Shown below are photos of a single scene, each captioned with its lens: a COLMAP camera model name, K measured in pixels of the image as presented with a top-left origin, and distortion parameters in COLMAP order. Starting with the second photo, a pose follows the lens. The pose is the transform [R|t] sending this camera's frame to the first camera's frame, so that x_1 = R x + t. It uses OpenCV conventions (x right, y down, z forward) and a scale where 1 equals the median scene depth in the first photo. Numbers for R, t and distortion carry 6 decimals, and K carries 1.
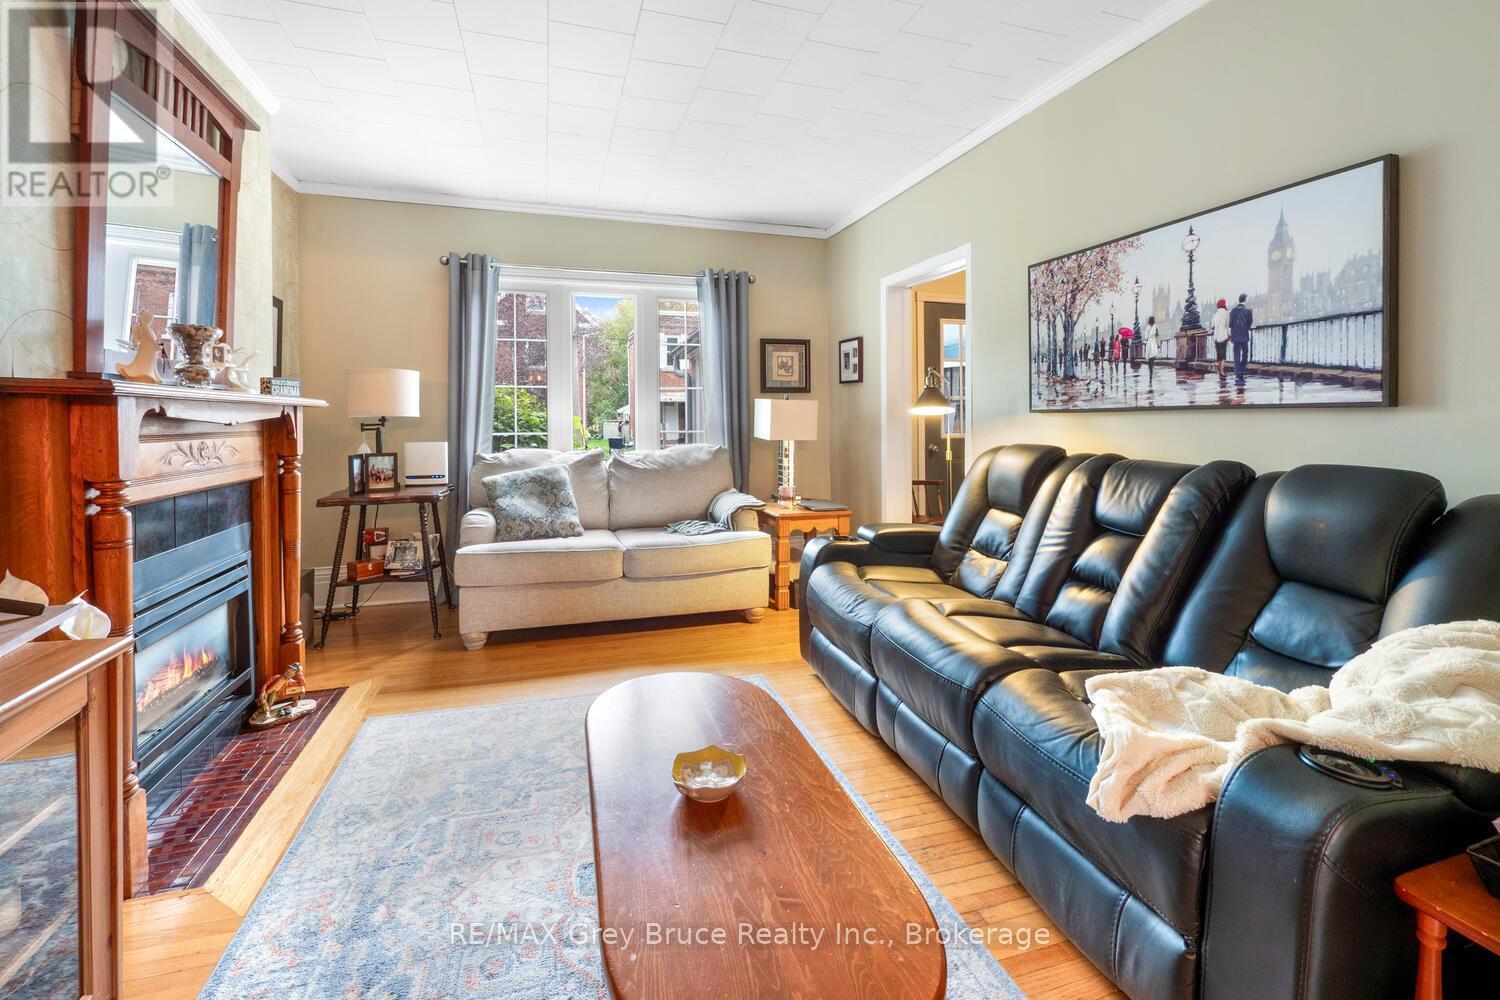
lens RADIAL K [[650.3, 0, 746.2], [0, 650.3, 429.2], [0, 0, 1]] dist [0.000737, 0.000481]
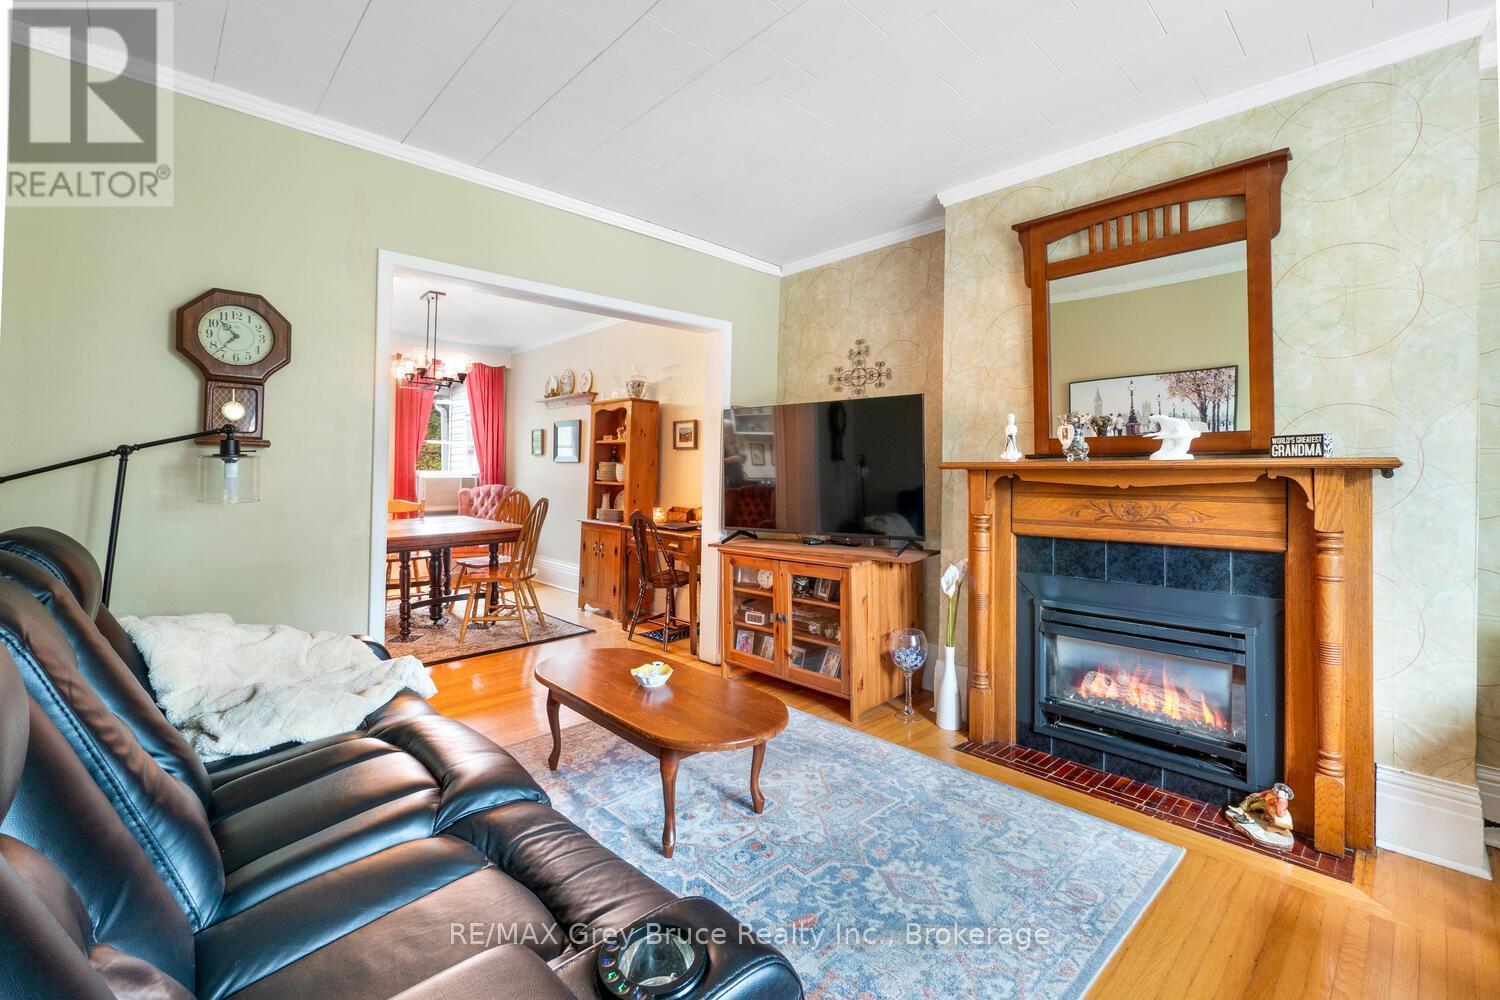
lens RADIAL K [[645.4, 0, 747.9], [0, 645.4, 469.9], [0, 0, 1]] dist [0.000127, 0.000319]
pose [[-0.895846, -0.004564, -0.444341, 0.199712], [-0.007310, 0.999963, 0.004467, -0.024266], [0.444304, 0.007250, -0.895847, 1.063857]]
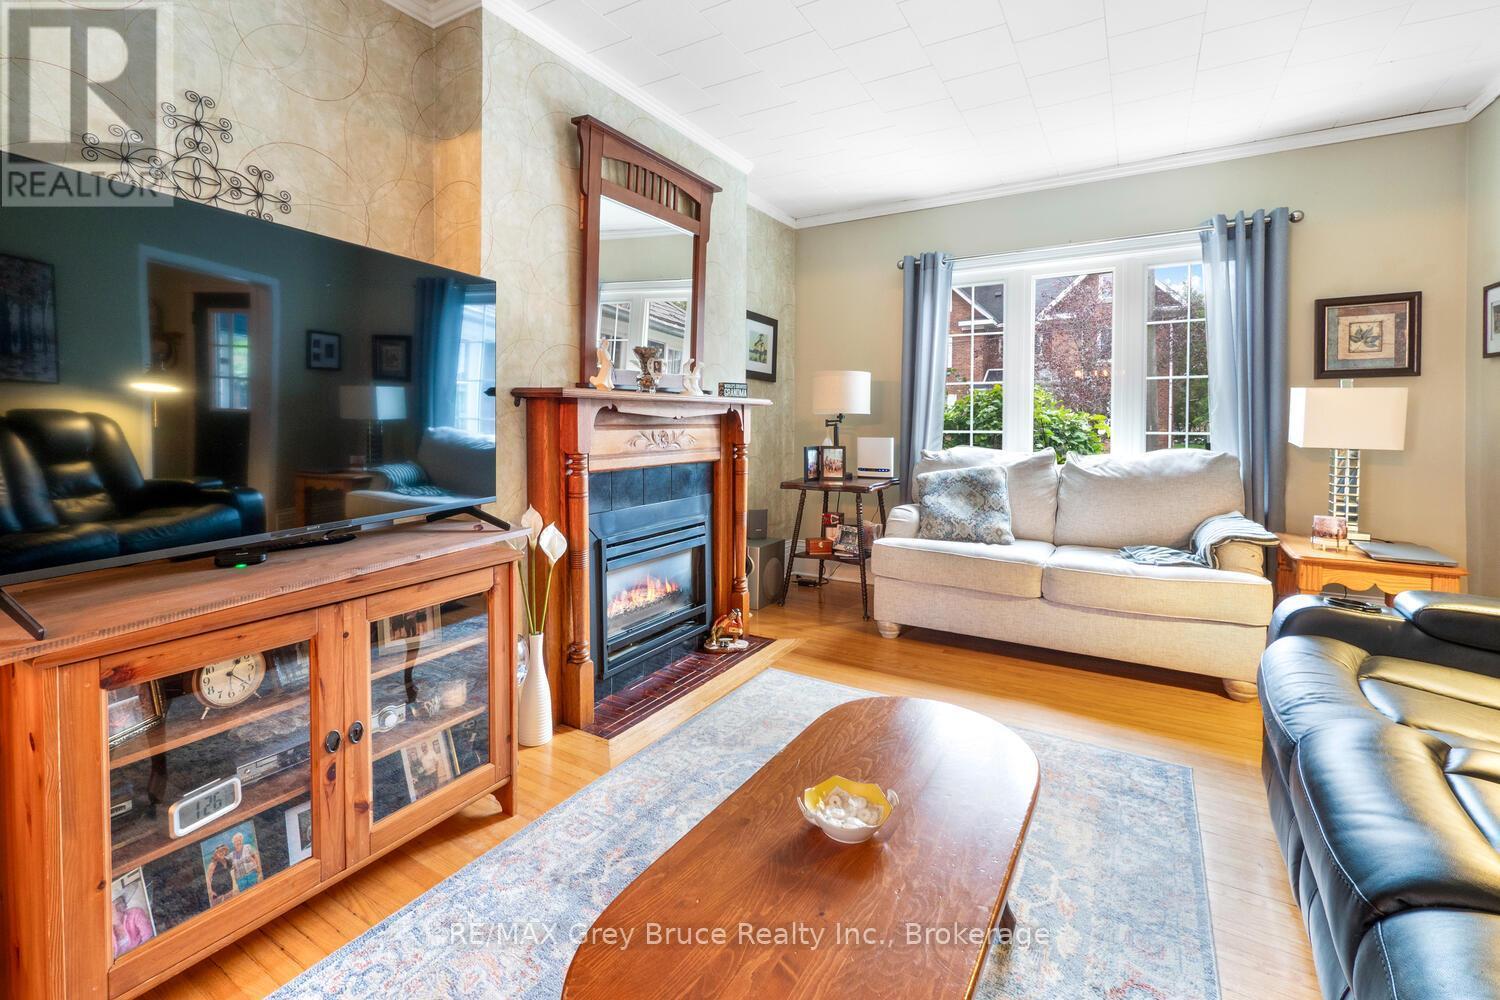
lens RADIAL K [[667.2, 0, 743.1], [0, 667.2, 435.4], [0, 0, 1]] dist [0.000349, 0.000541]
pose [[0.668360, 0.021644, -0.743523, 0.200427], [-0.015430, 0.999765, 0.015233, 0.002969], [0.743678, 0.001292, 0.668537, 0.109552]]
